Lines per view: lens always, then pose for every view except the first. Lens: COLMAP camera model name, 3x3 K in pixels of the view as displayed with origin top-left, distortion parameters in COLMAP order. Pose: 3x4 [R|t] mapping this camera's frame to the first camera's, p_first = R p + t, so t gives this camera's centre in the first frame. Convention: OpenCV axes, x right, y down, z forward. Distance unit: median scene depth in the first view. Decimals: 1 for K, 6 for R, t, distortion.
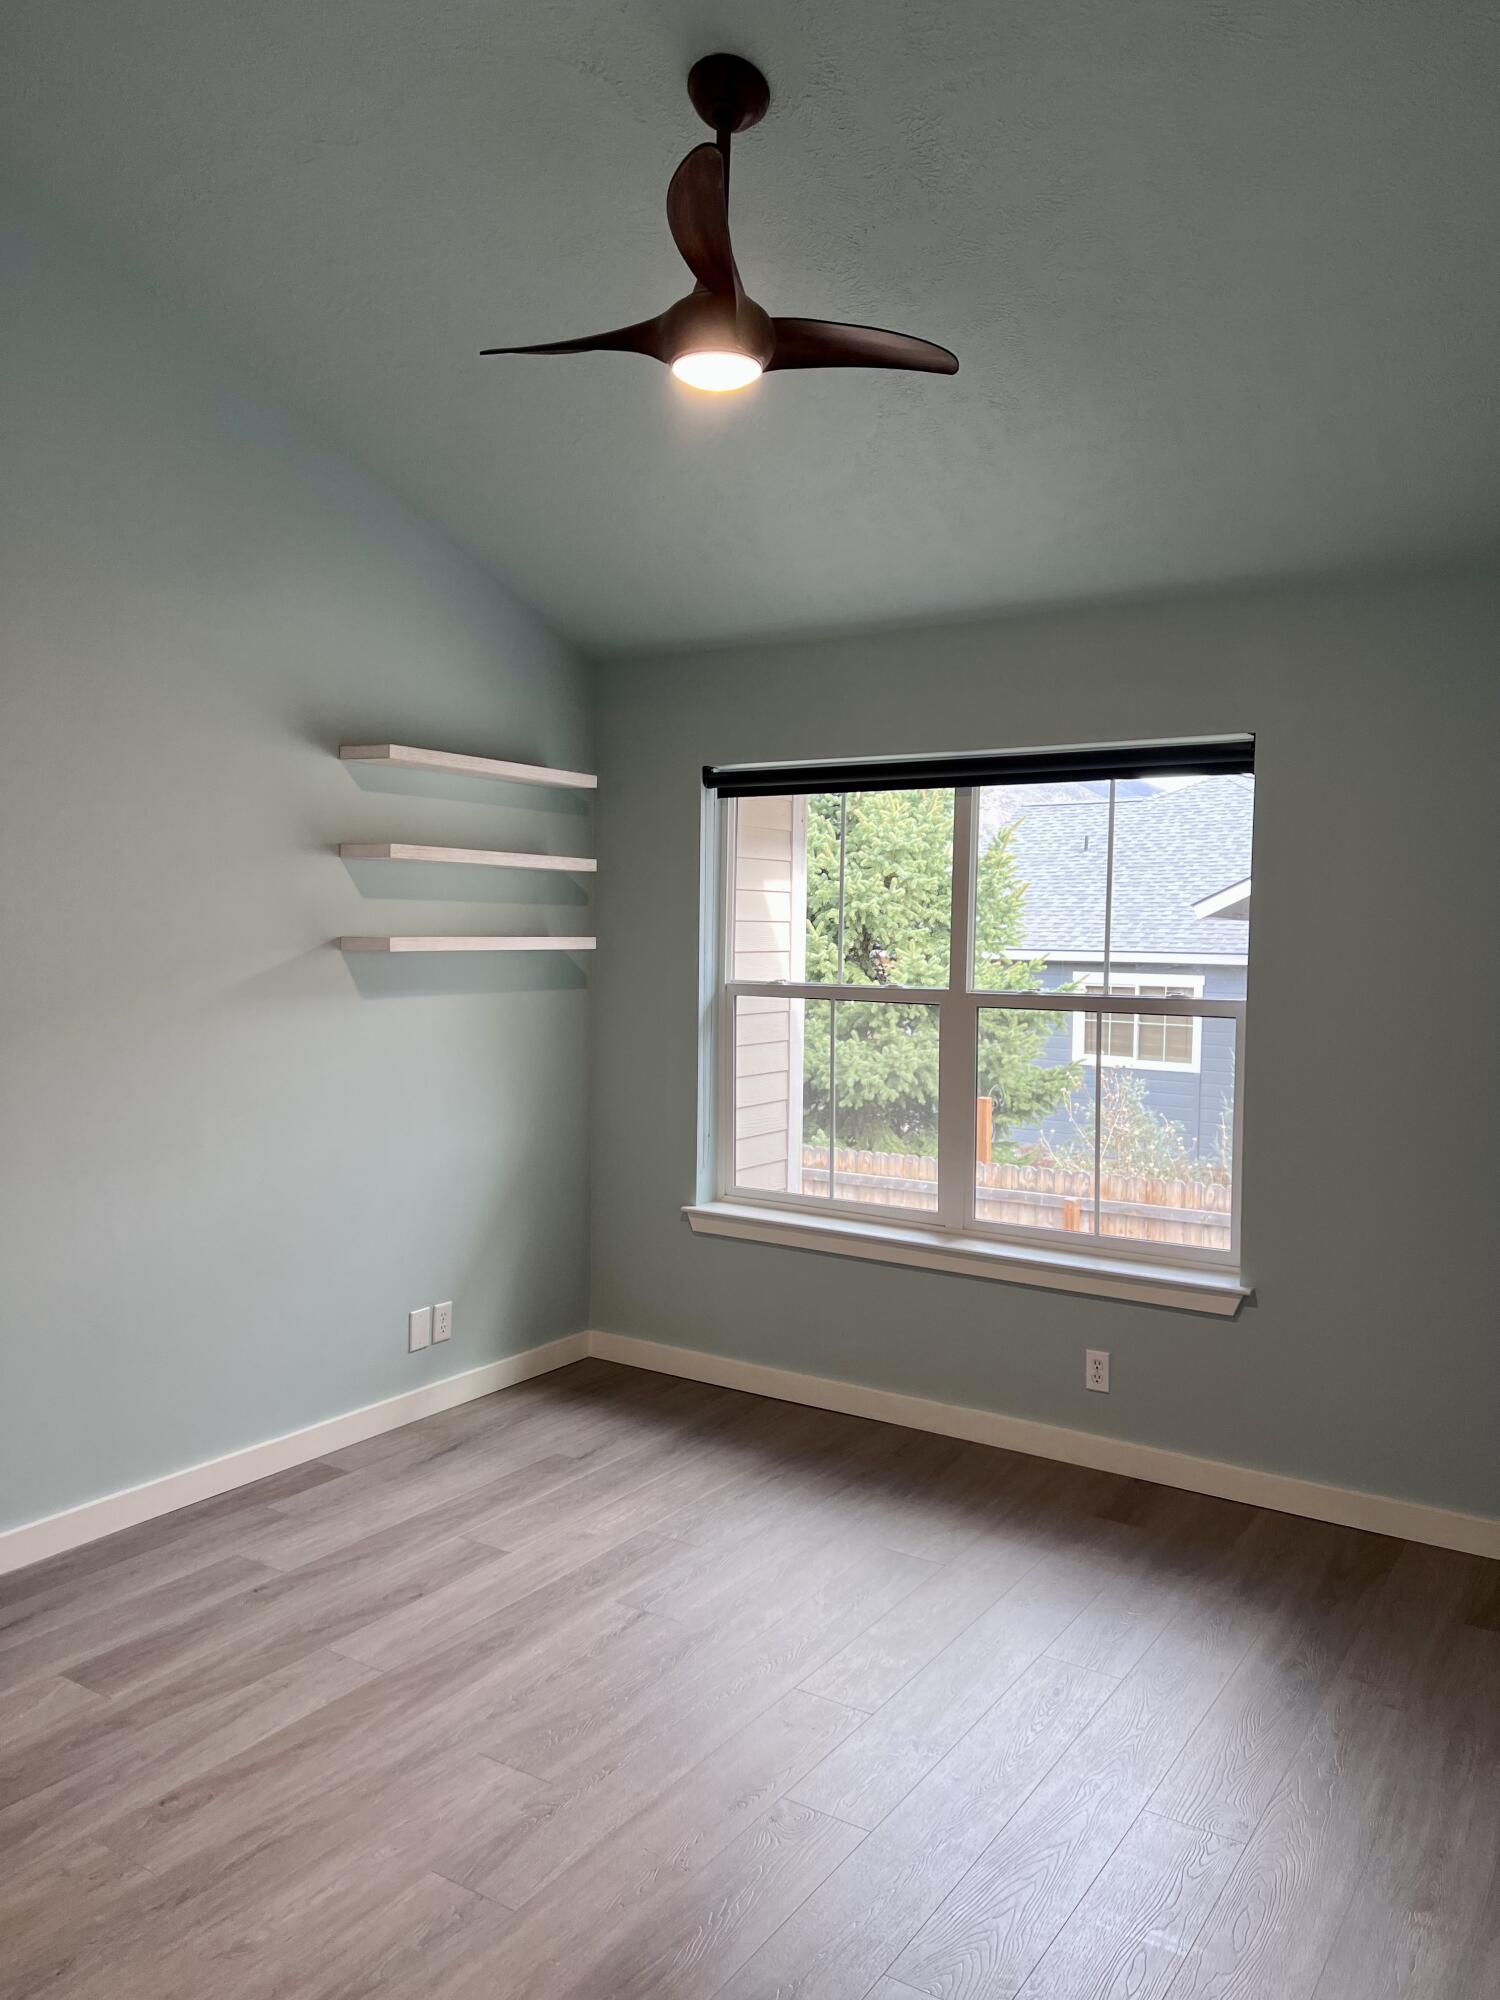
lens RADIAL K [[1507.8, 0, 729.5], [0, 1507.8, 1013.8], [0, 0, 1]] dist [0.061614, -0.085430]
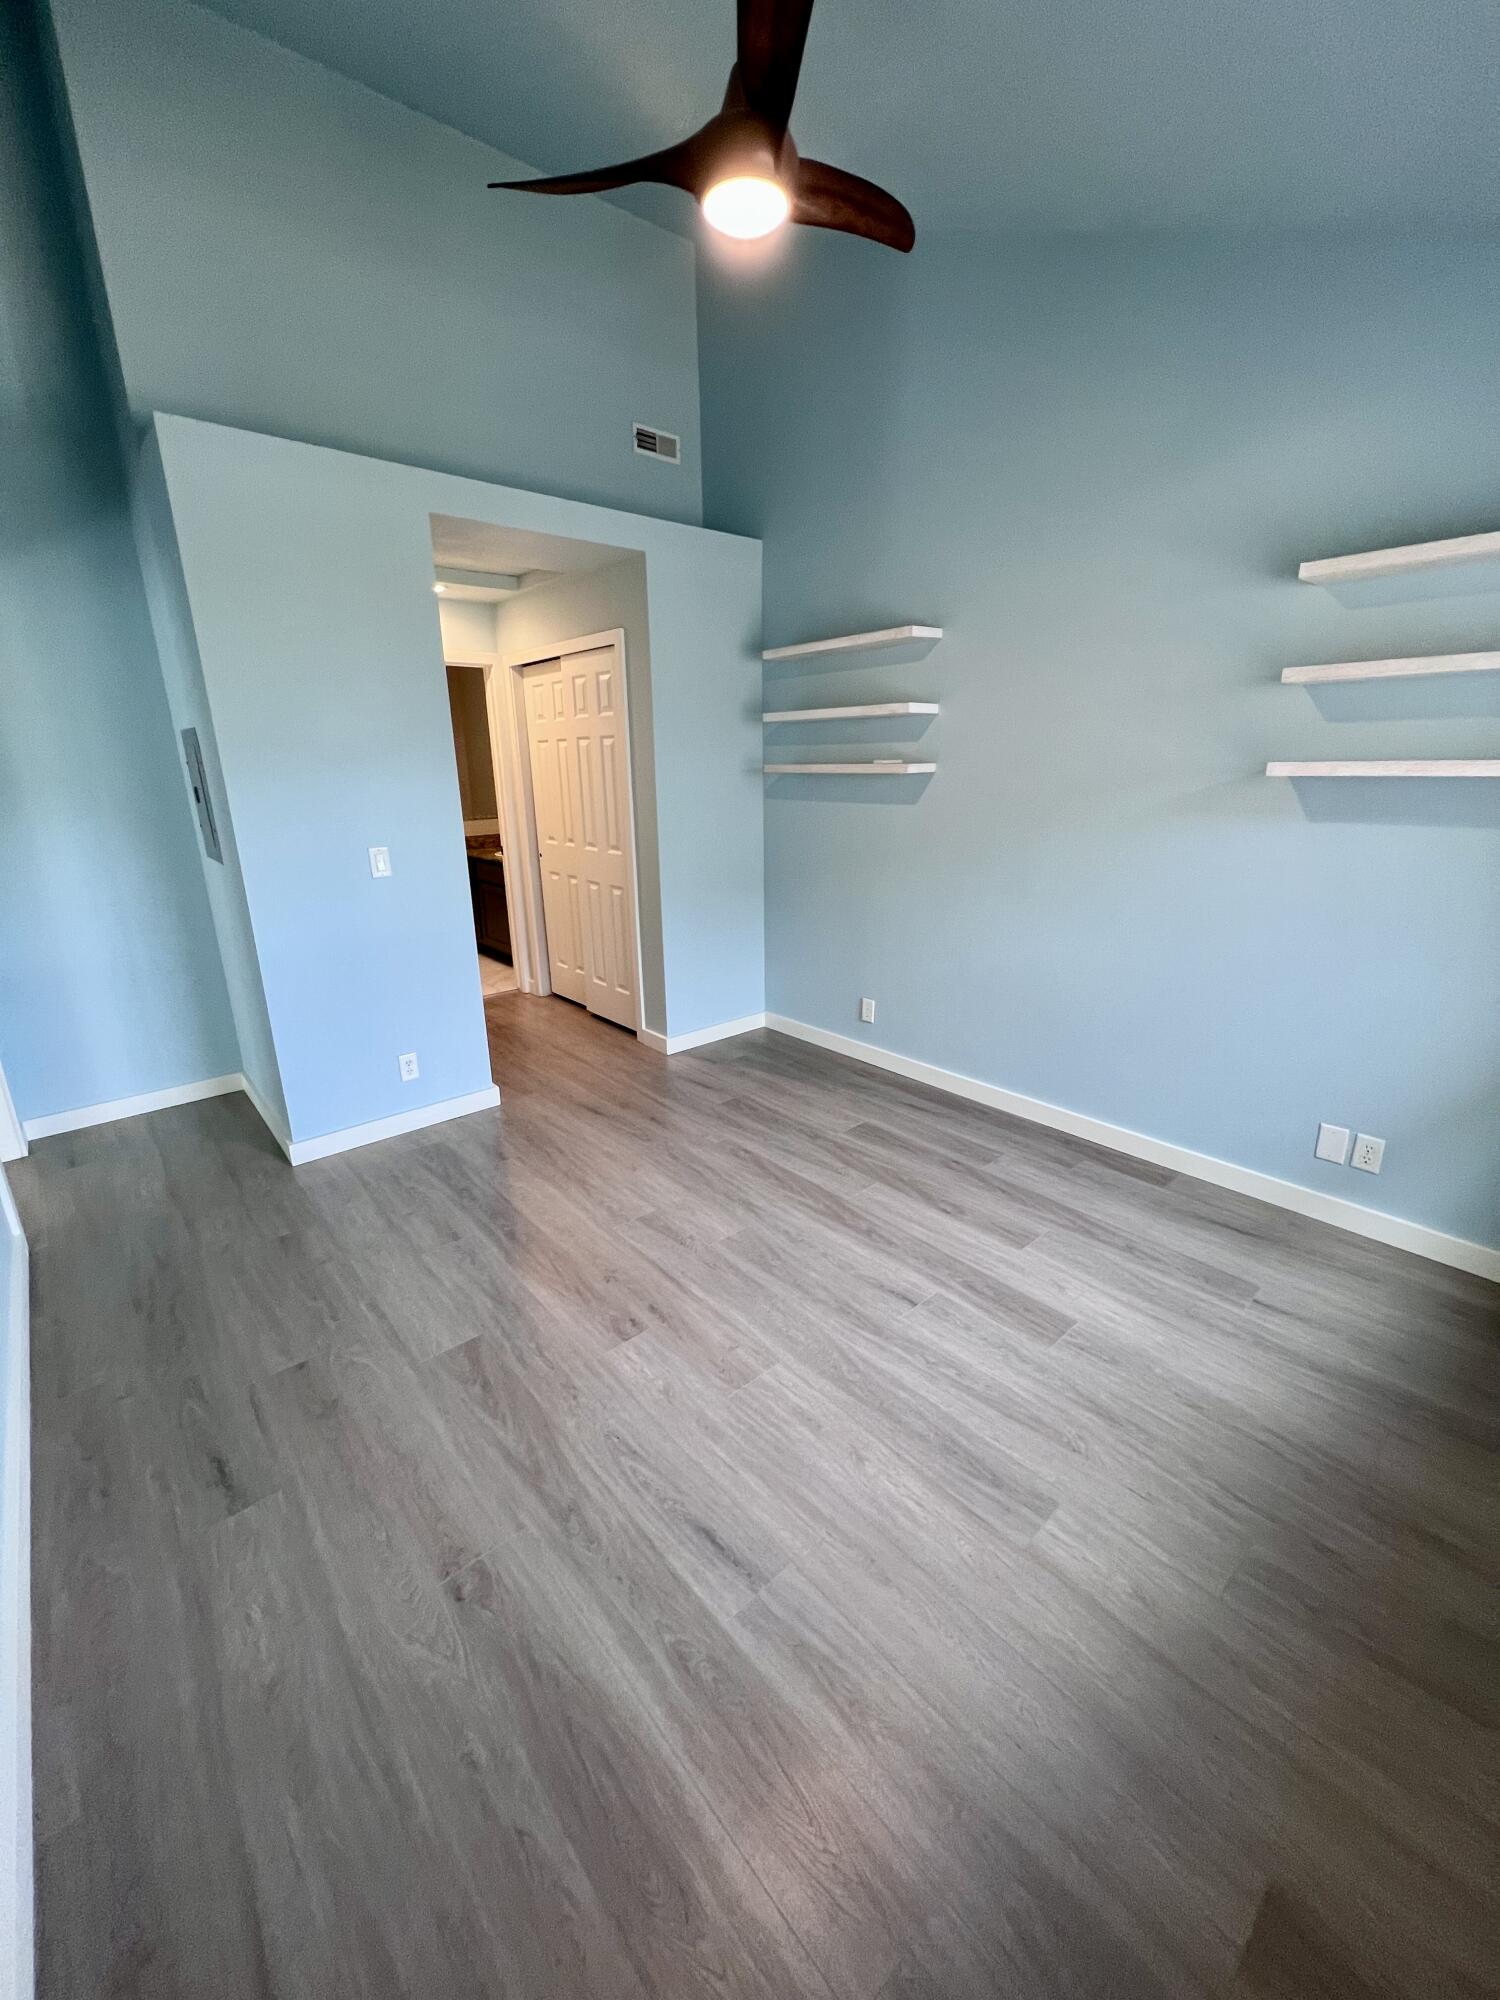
lens RADIAL K [[799.5, 0, 756.3], [0, 799.5, 998.8], [0, 0, 1]] dist [0.001012, -0.000517]
pose [[-0.252551, 0.268999, -0.929439, 0.540277], [-0.052831, 0.955311, 0.290842, -0.044236], [0.966140, 0.122555, -0.227053, 0.990778]]
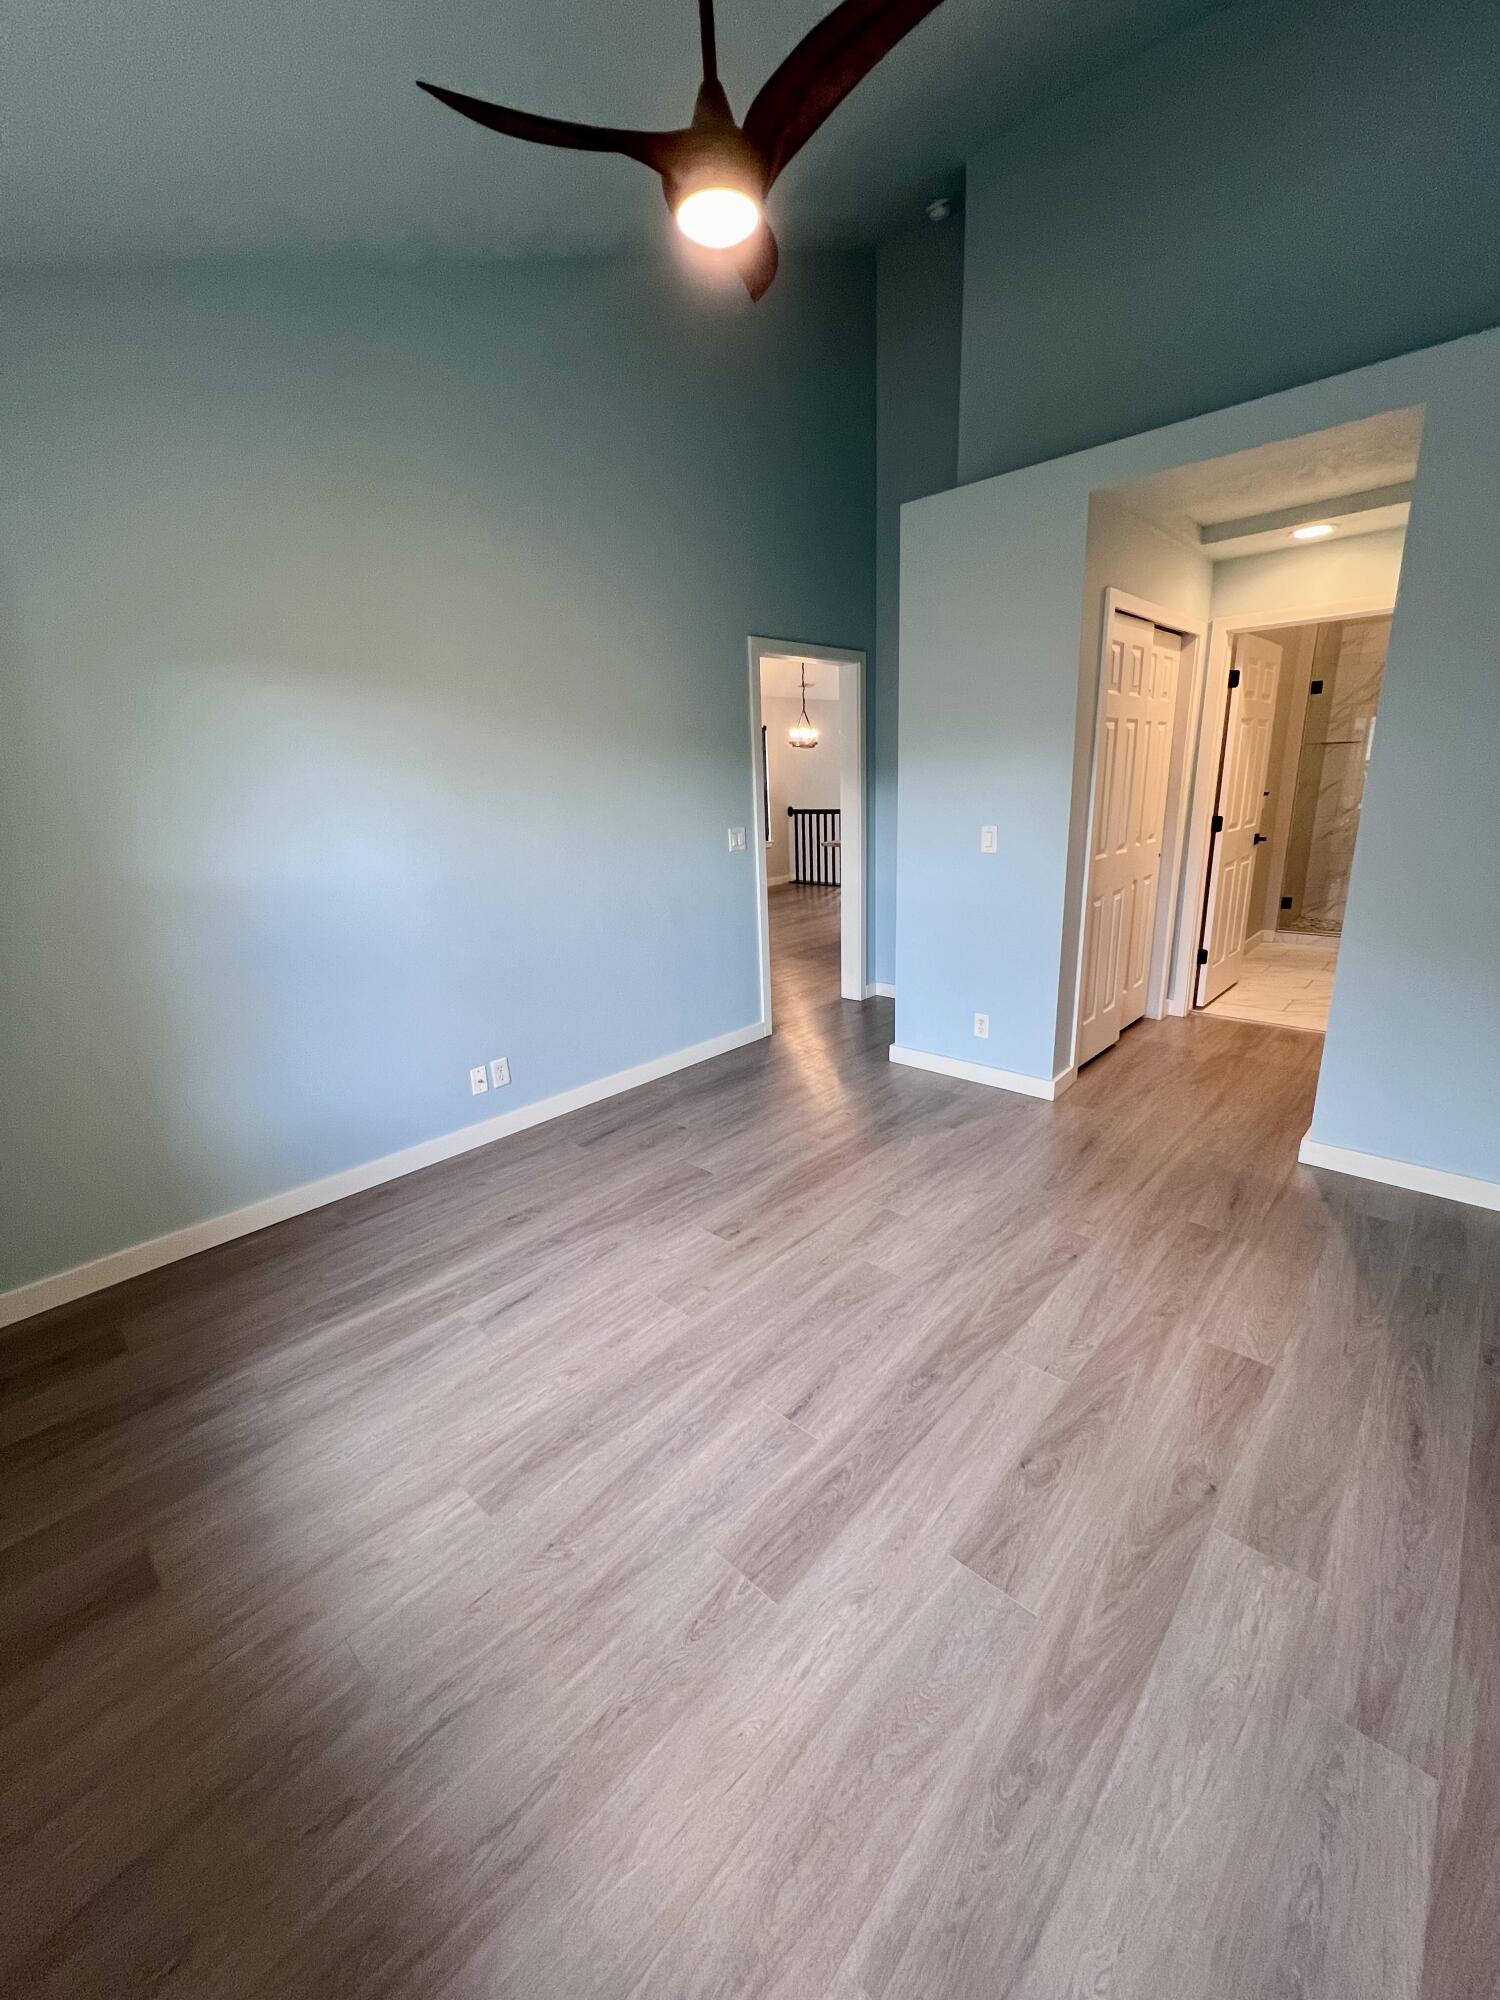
lens RADIAL K [[799.5, 0, 760.0], [0, 799.5, 999.5], [0, 0, 1]] dist [0.001012, -0.000517]
pose [[-0.988402, -0.016801, 0.150927, -0.113870], [0.035088, 0.941700, 0.334618, -0.066753], [-0.147750, 0.336033, -0.930189, 1.421730]]
